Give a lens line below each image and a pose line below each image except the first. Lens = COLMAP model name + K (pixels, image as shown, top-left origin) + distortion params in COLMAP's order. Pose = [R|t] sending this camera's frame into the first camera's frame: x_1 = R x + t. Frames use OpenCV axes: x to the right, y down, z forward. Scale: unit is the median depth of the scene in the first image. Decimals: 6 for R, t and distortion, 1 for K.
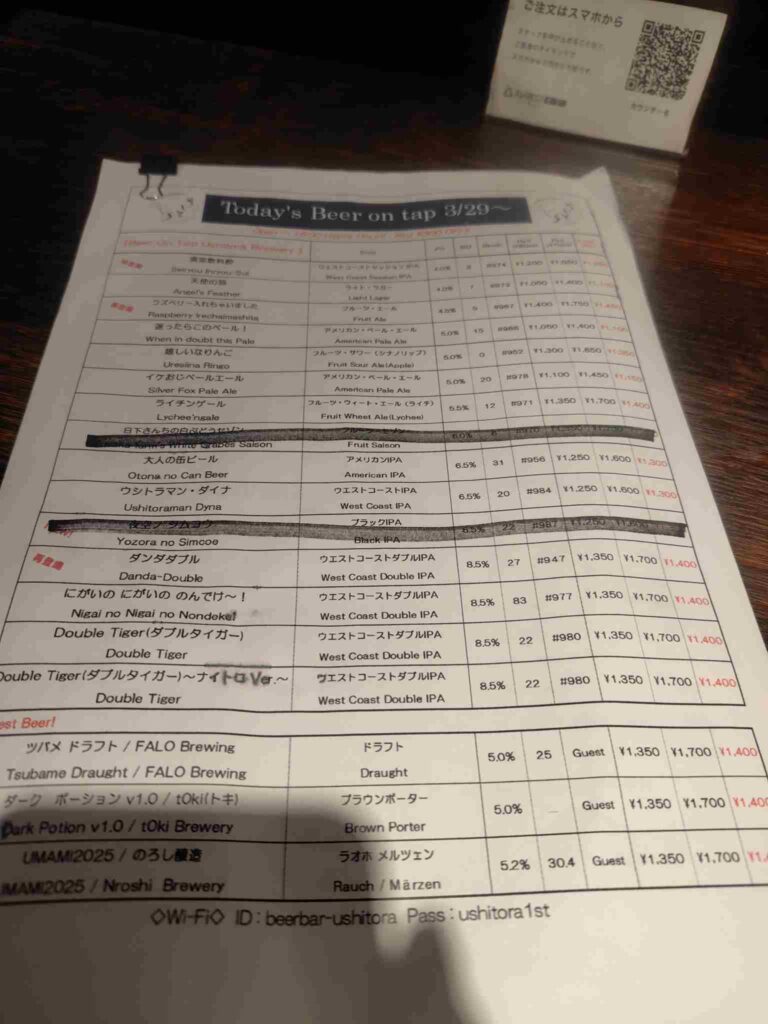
lens RADIAL K [[688.6, 0, 390.7], [0, 688.6, 534.7], [0, 0, 1]] dist [0.010148, -0.029856]
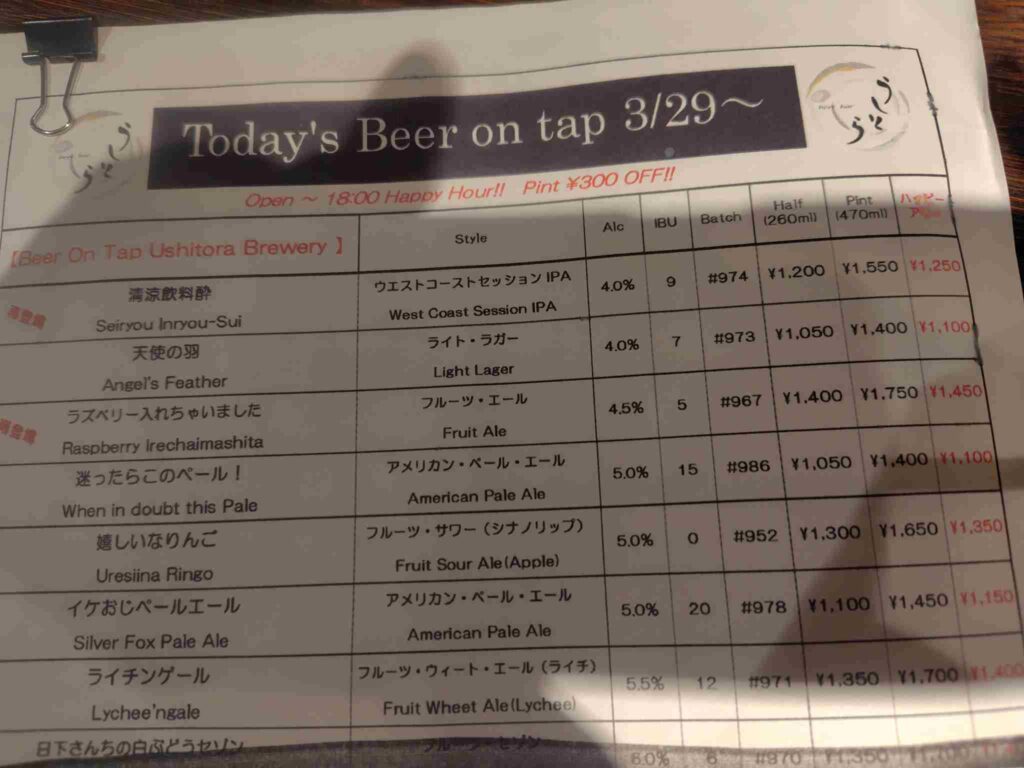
lens RADIAL K [[703.7, 0, 507.8], [0, 703.7, 385.3], [0, 0, 1]] dist [-0.027351, -0.007595]
pose [[0.996794, -0.012838, -0.078975, 0.042553], [0.038884, 0.940373, 0.337914, -0.607045], [0.069928, -0.339902, 0.937858, 0.605830]]
